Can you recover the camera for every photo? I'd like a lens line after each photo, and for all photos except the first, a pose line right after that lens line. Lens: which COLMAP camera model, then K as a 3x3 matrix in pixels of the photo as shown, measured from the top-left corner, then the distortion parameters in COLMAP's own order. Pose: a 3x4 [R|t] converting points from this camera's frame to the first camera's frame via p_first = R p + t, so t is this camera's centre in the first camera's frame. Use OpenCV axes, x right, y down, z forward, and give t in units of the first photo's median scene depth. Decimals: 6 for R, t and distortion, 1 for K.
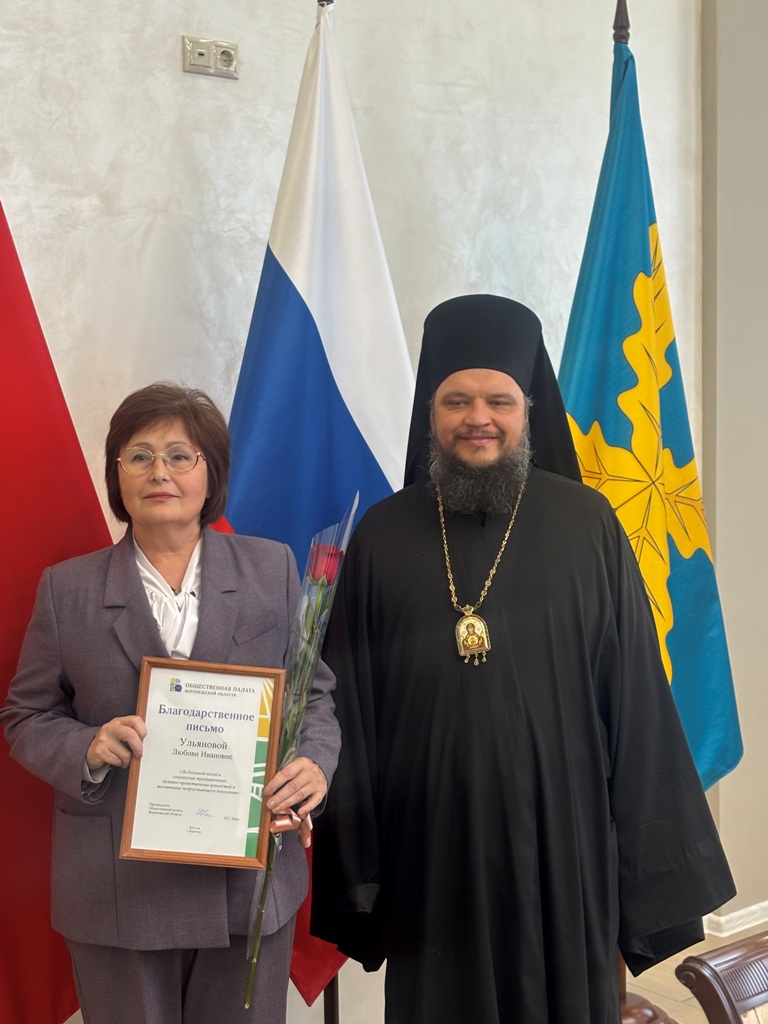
lens RADIAL K [[1548.3, 0, 369.7], [0, 1548.3, 510.5], [0, 0, 1]] dist [0.260217, -1.079547]
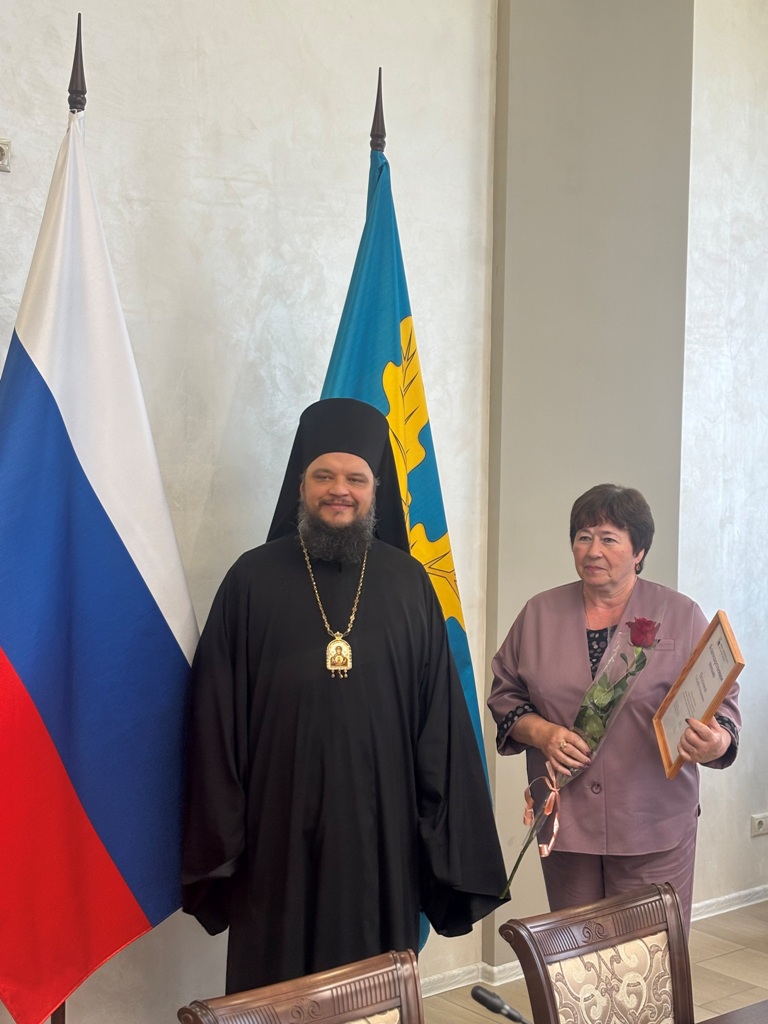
lens RADIAL K [[1548.3, 0, 369.7], [0, 1548.3, 510.5], [0, 0, 1]] dist [0.260217, -1.079547]
pose [[0.999414, 0.033348, 0.007685, 0.155811], [-0.033157, 0.999166, -0.023810, -0.023073], [-0.008473, 0.023542, 0.999687, -0.075315]]
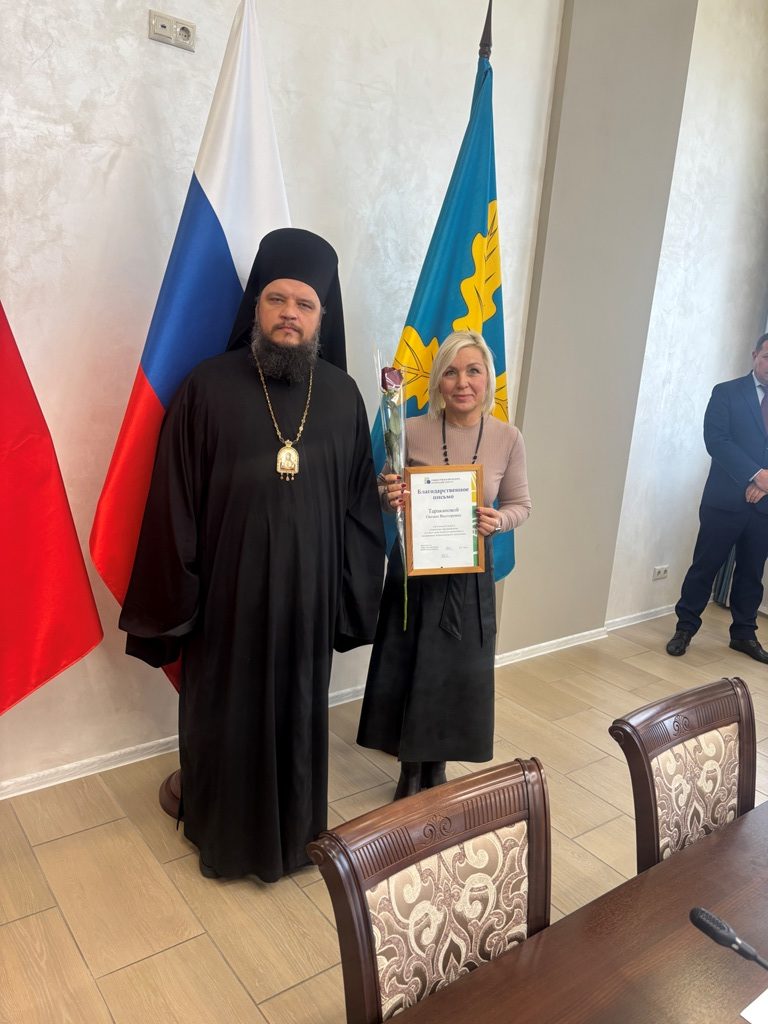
lens RADIAL K [[763.4, 0, 368.7], [0, 763.4, 516.1], [0, 0, 1]] dist [0.043869, -0.060117]
pose [[0.994971, 0.099285, -0.013222, 0.108906], [-0.096000, 0.982941, 0.156877, 0.000286], [0.028571, -0.154818, 0.987530, 0.273733]]
